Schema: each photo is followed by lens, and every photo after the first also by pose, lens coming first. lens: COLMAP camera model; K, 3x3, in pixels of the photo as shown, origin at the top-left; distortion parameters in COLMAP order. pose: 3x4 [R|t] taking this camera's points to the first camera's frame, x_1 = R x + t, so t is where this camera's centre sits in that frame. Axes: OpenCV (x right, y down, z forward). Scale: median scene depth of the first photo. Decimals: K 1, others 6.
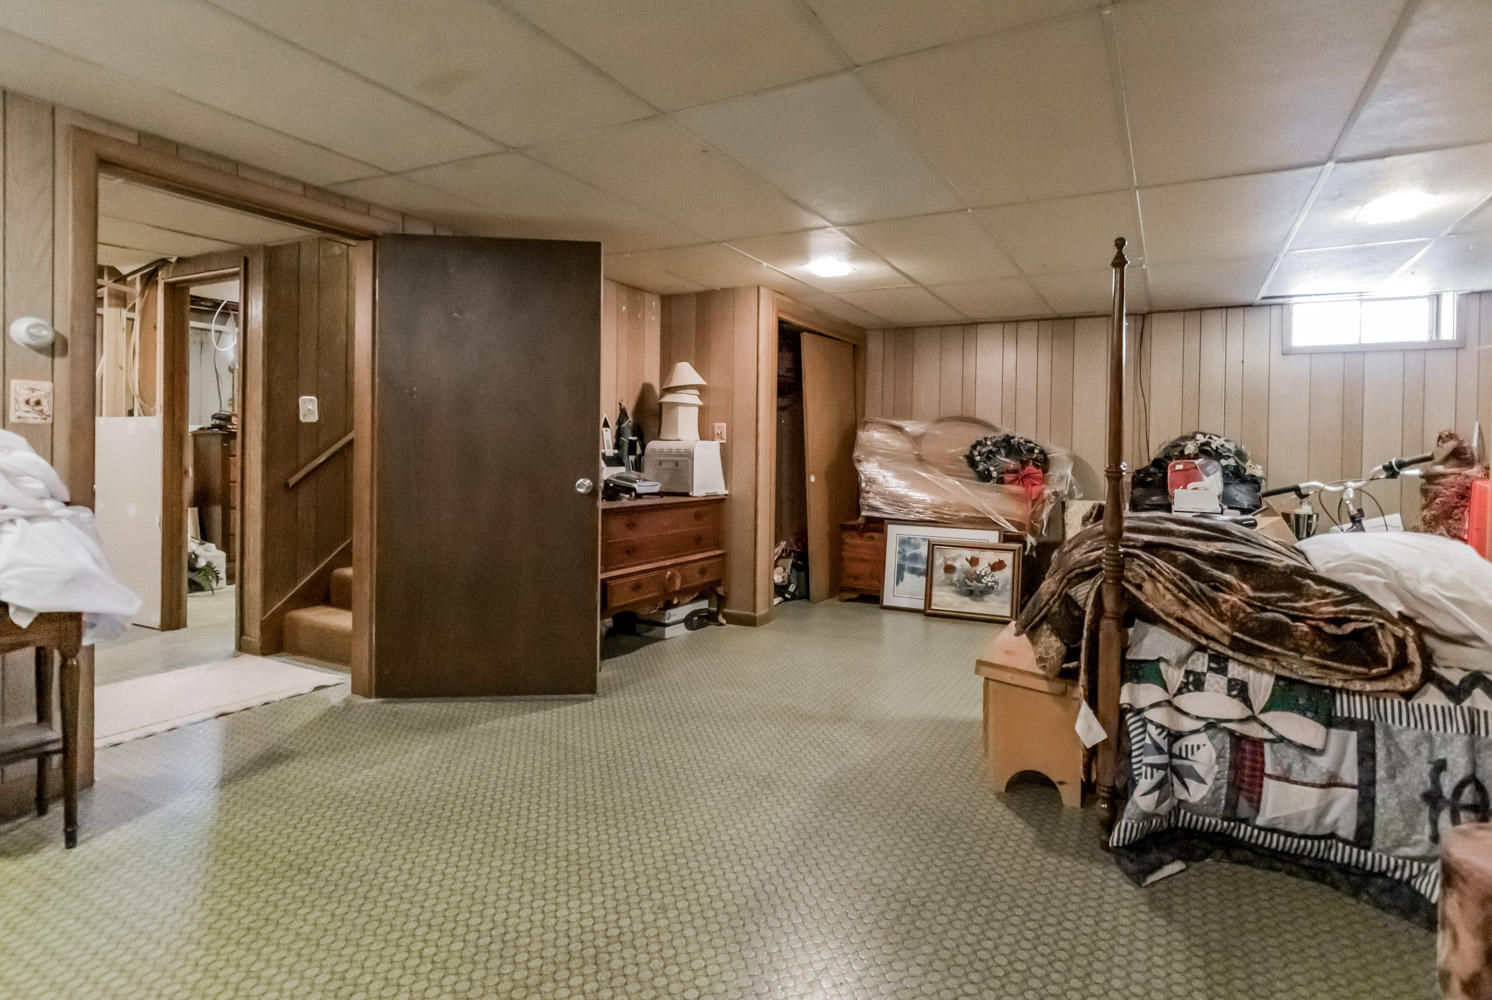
lens RADIAL K [[747.3, 0, 747.0], [0, 747.3, 492.7], [0, 0, 1]] dist [-0.003618, -0.001502]
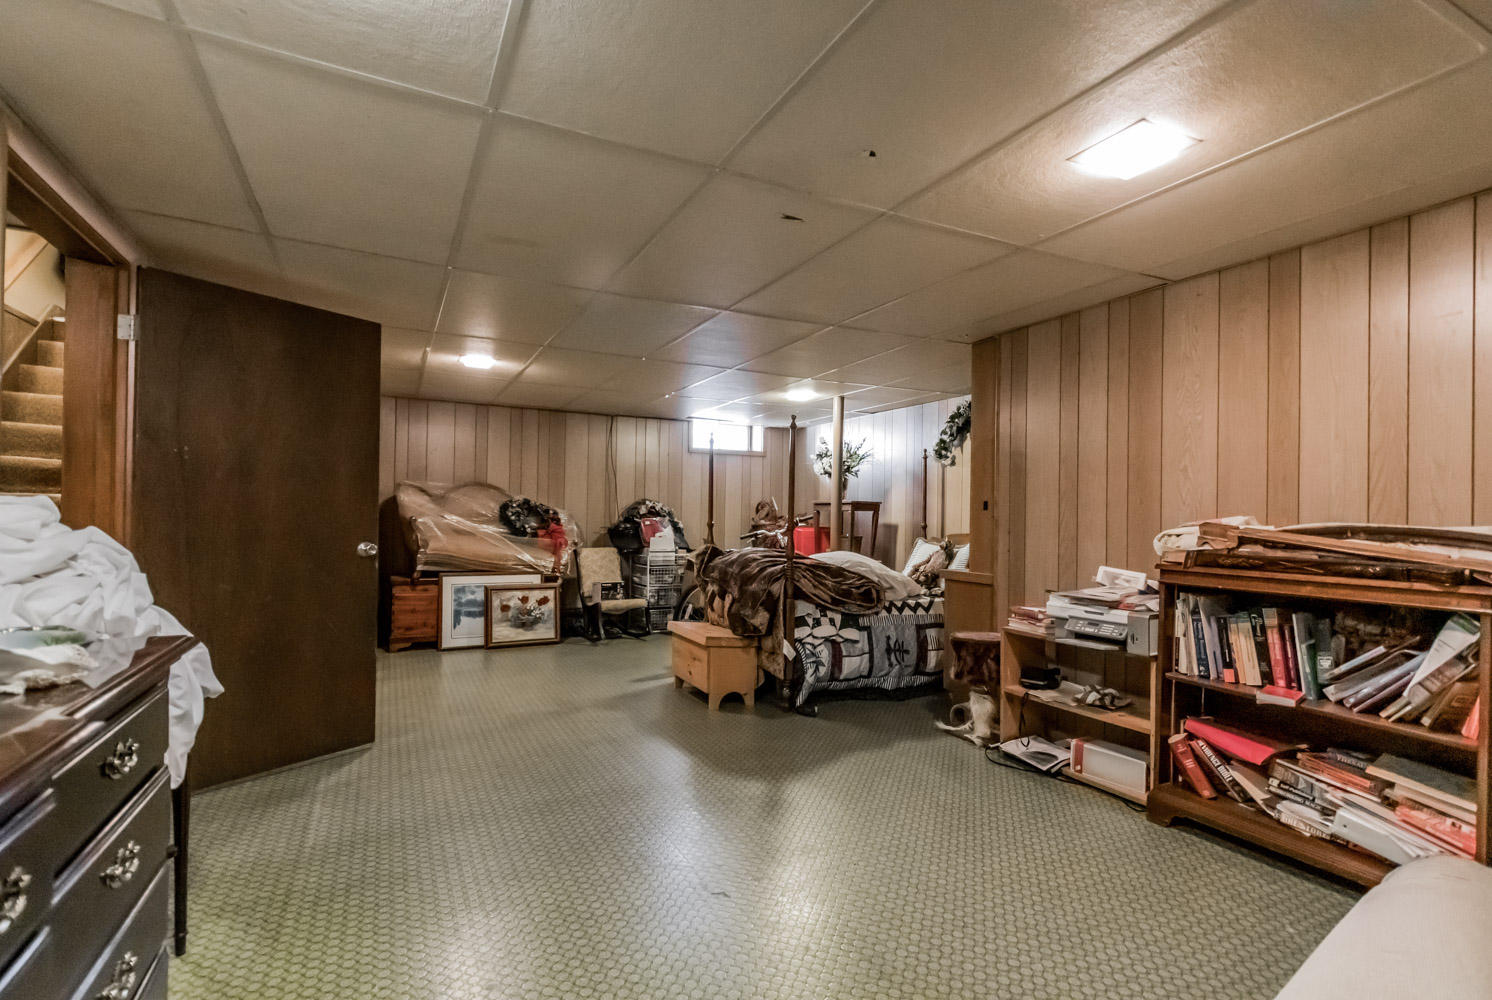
lens RADIAL K [[777.0, 0, 746.0], [0, 777.0, 500.0], [0, 0, 1]] dist [0.001572, -0.000128]
pose [[0.584698, 0.009275, 0.811198, -0.894752], [0.037503, 0.998557, -0.038449, -0.019231], [-0.810384, 0.052904, 0.583506, -0.127931]]
